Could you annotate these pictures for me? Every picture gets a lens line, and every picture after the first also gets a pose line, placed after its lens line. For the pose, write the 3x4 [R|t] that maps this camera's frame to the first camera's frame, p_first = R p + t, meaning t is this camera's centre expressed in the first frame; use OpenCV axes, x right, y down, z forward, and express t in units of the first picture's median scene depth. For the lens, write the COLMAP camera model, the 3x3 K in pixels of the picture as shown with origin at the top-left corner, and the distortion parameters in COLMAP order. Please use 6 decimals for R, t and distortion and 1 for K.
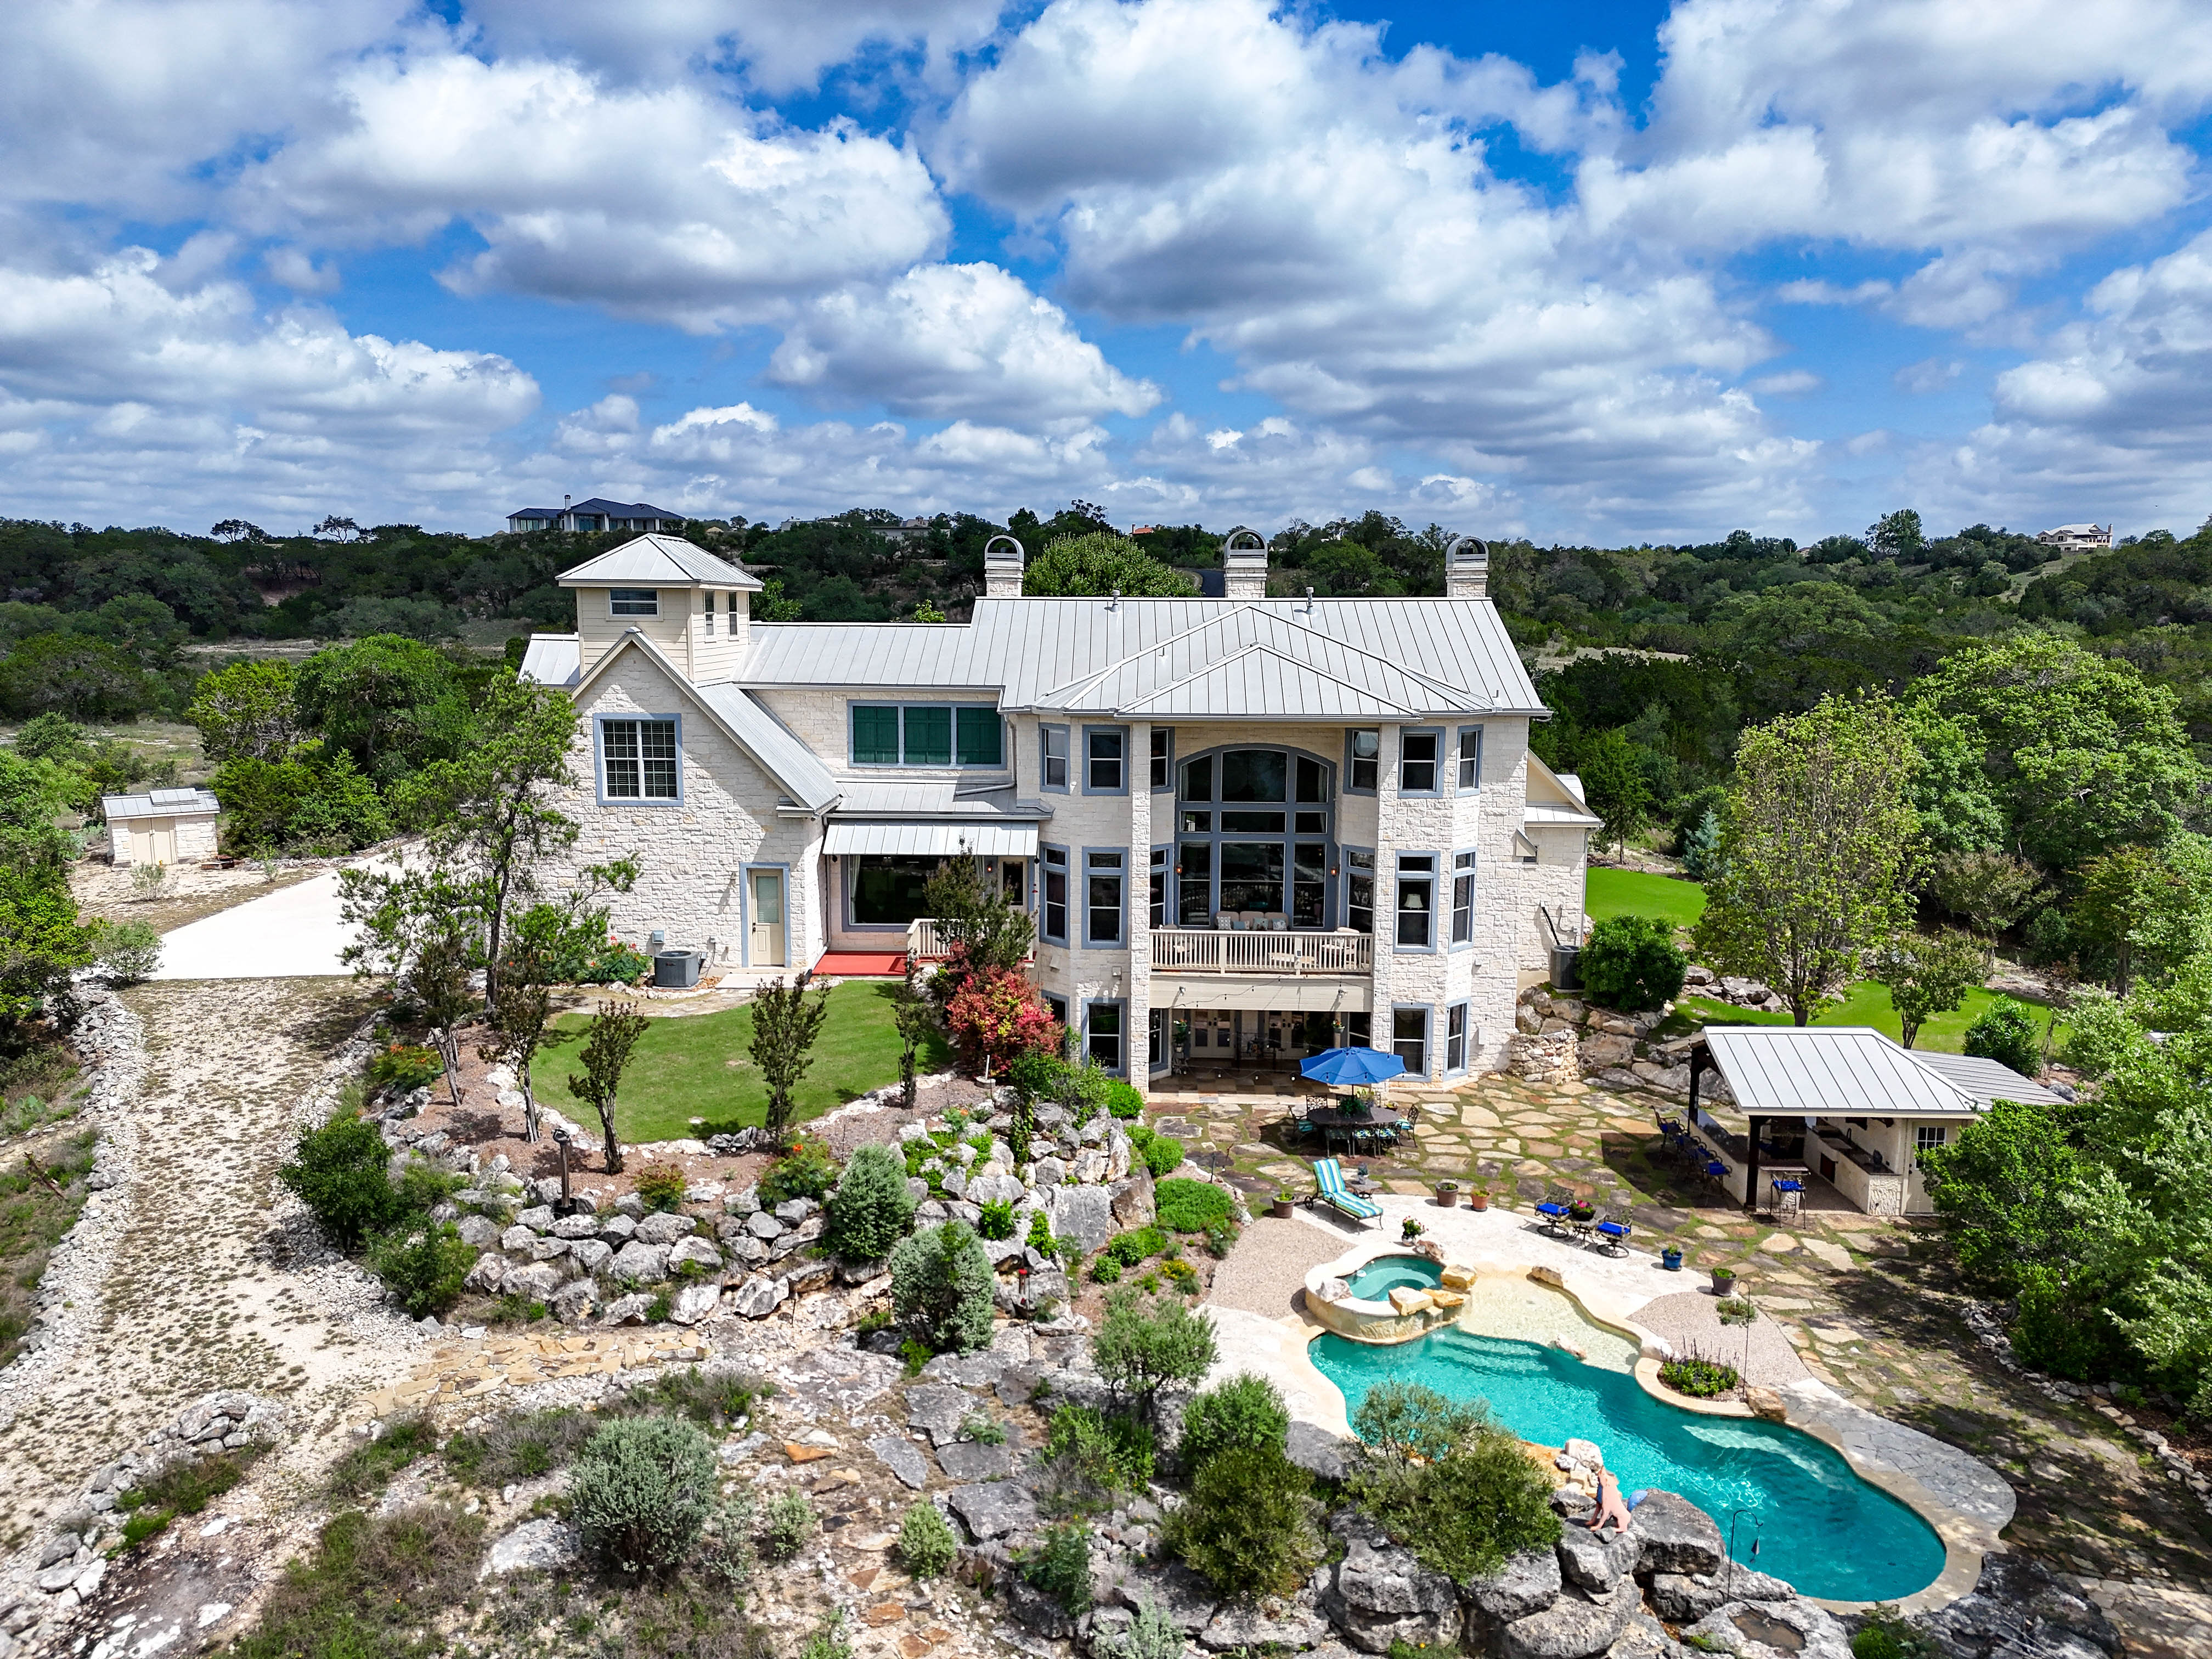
lens RADIAL K [[1540.4, 0, 1088.7], [0, 1540.4, 825.5], [0, 0, 1]] dist [0.072226, -0.055121]
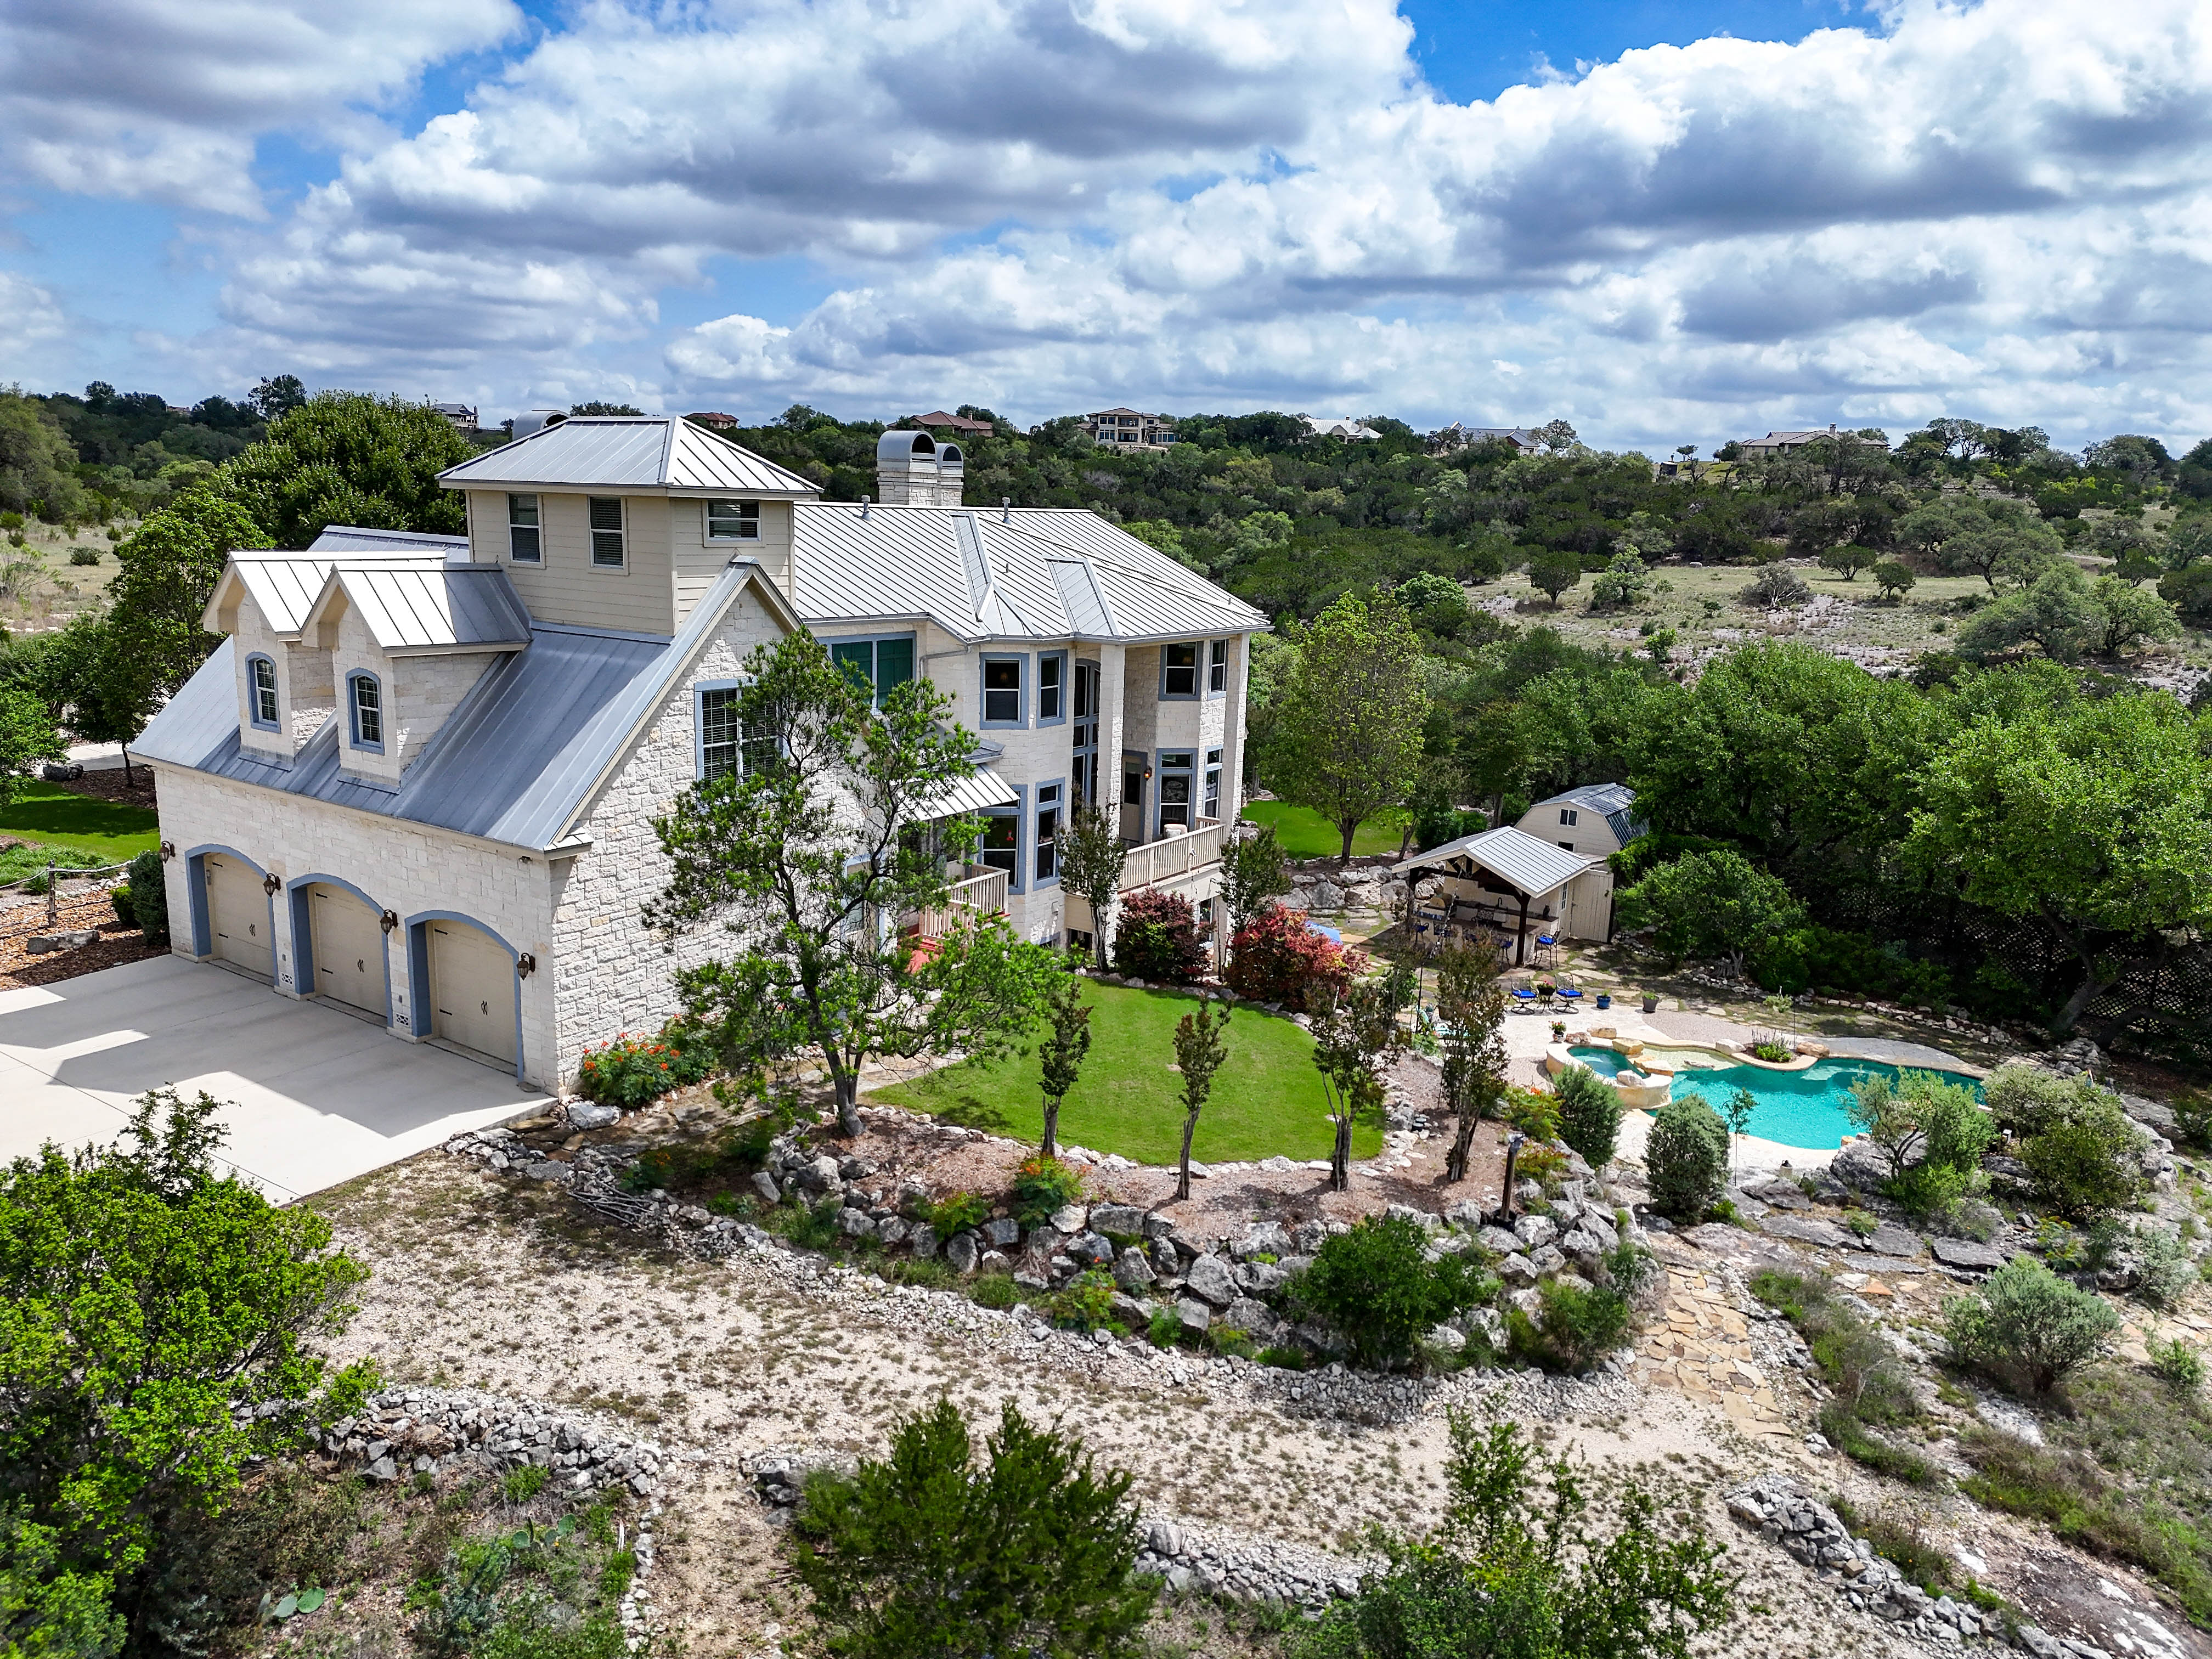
lens RADIAL K [[1540.4, 0, 1111.3], [0, 1540.4, 825.6], [0, 0, 1]] dist [0.072226, -0.055121]
pose [[0.544361, -0.159123, 0.823621, -0.800918], [0.090573, 0.987253, 0.130874, -0.083458], [-0.833947, 0.003355, 0.551834, 0.471058]]
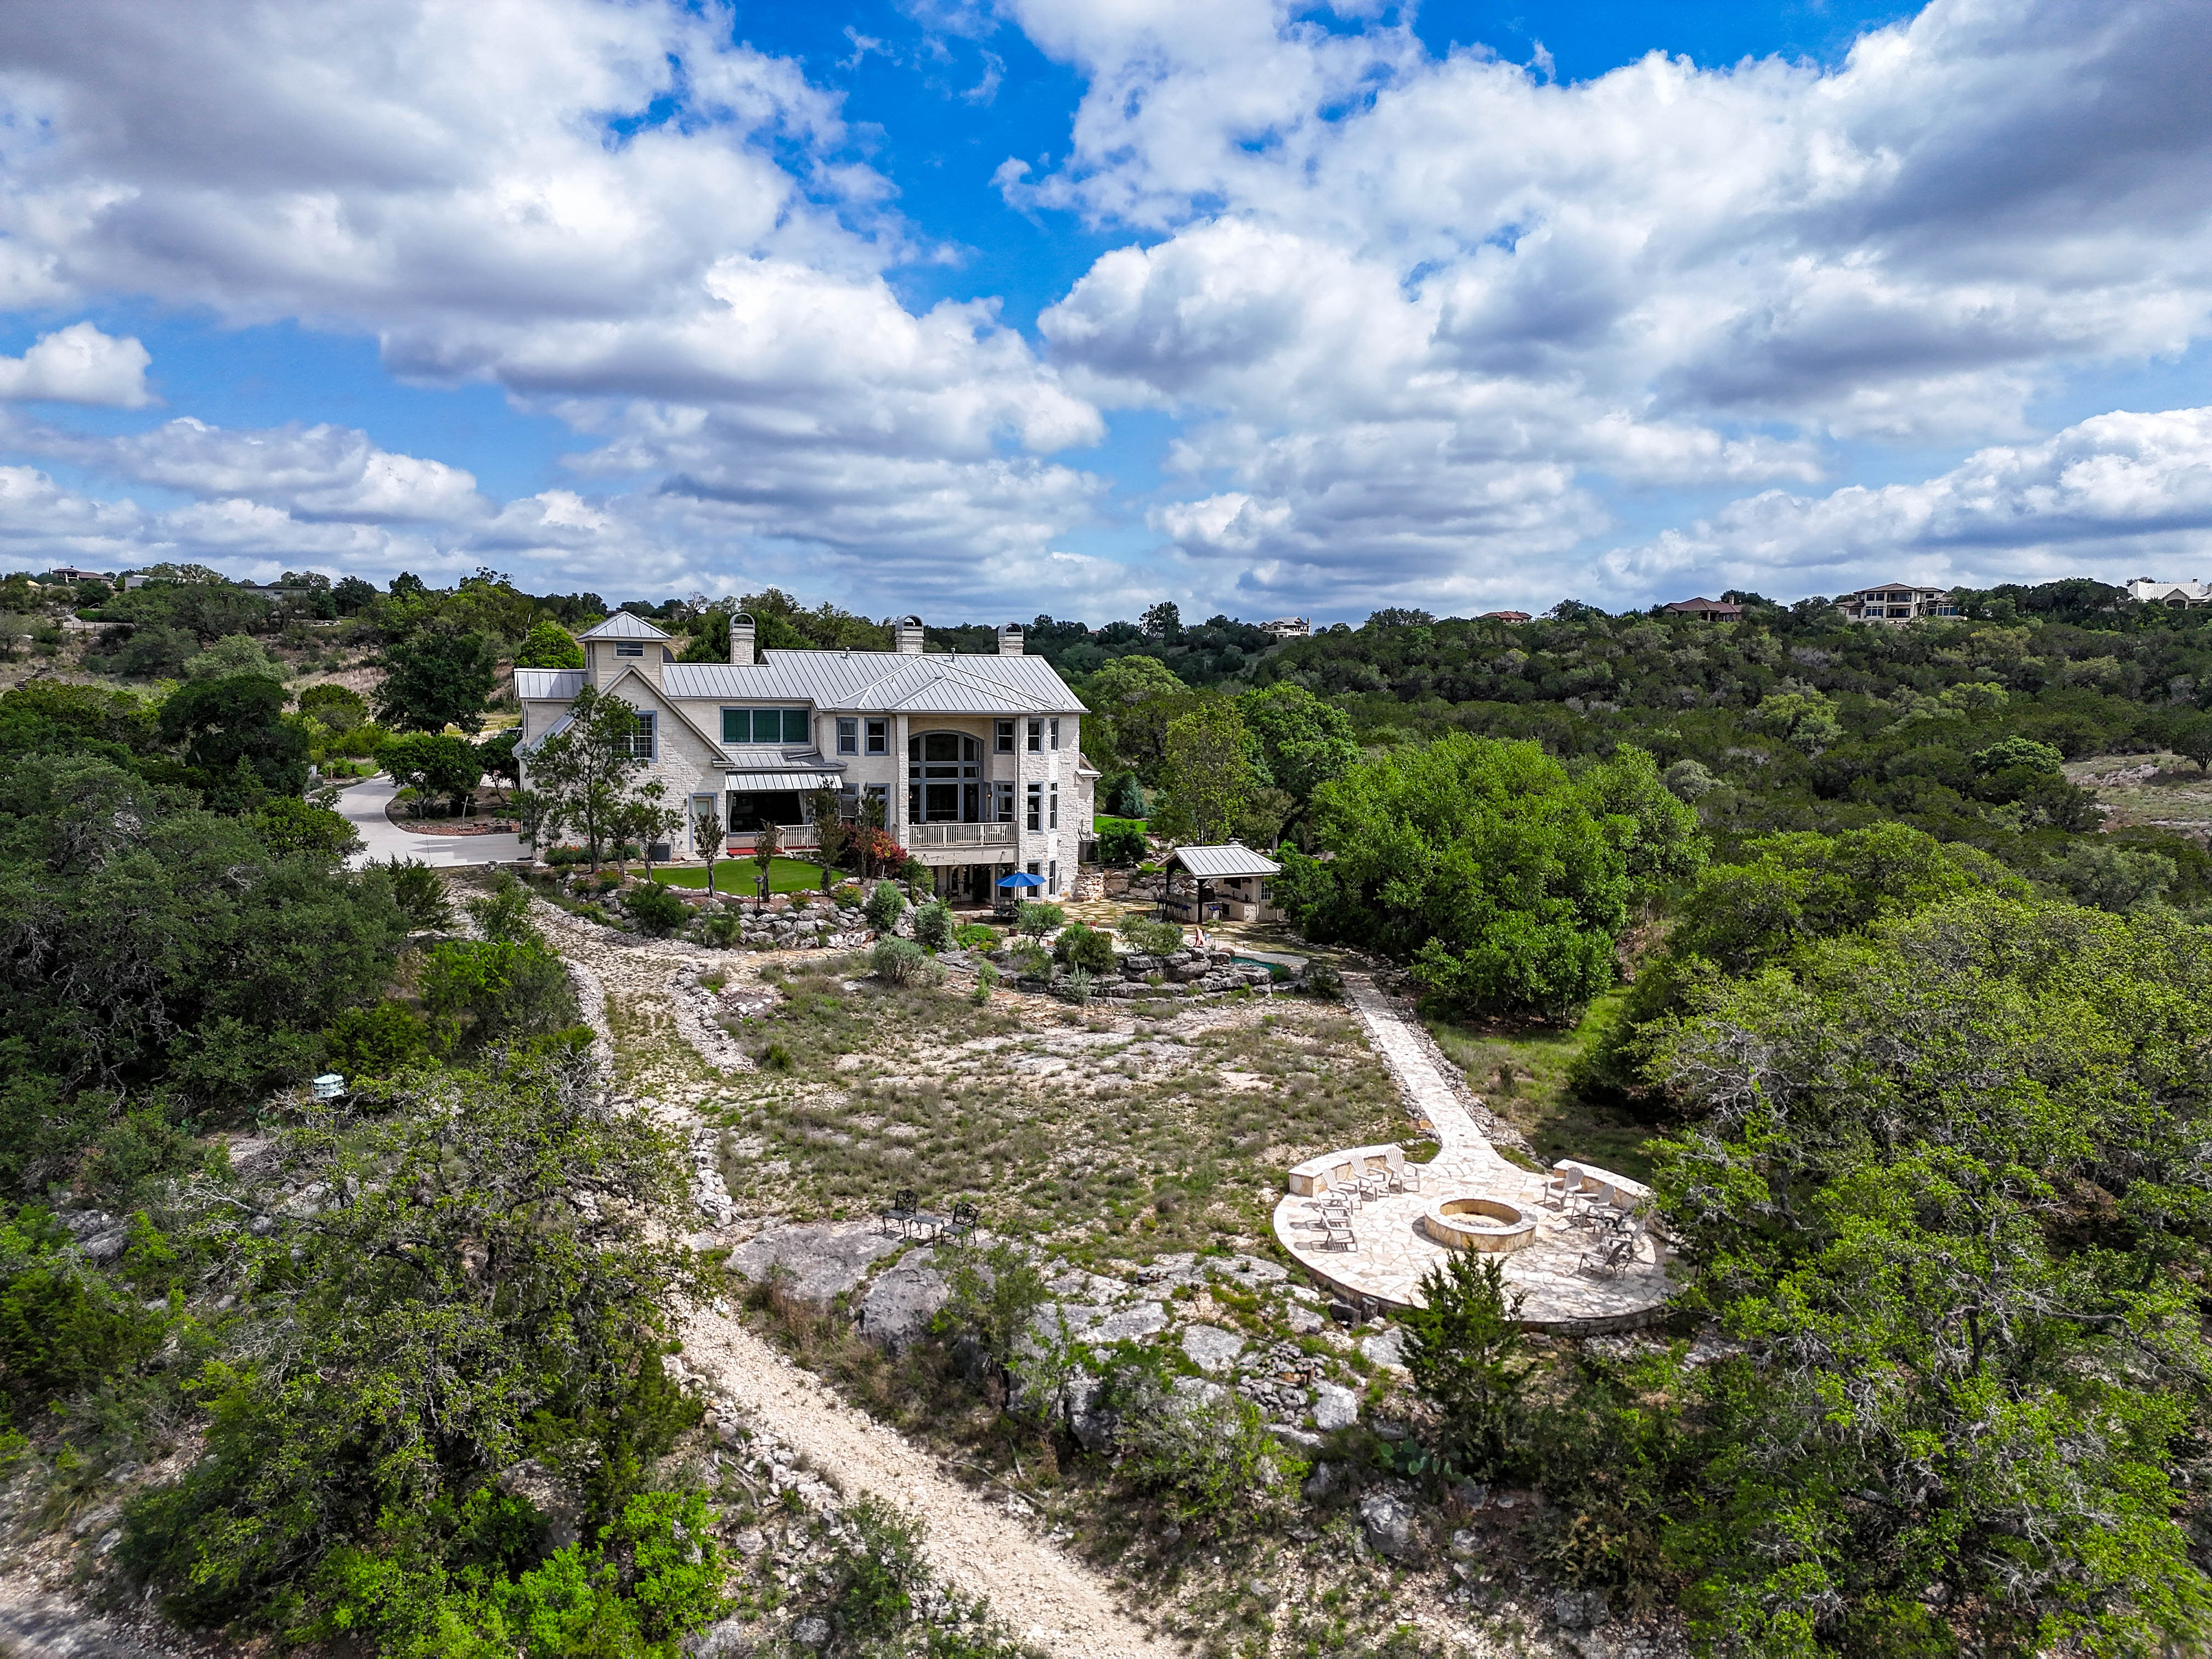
lens RADIAL K [[1540.4, 0, 1118.3], [0, 1540.4, 790.2], [0, 0, 1]] dist [0.072226, -0.055121]
pose [[0.901372, -0.025916, 0.432270, -0.567297], [0.055291, 0.996925, -0.055525, 0.150995], [-0.429502, 0.073949, 0.900033, -0.857354]]
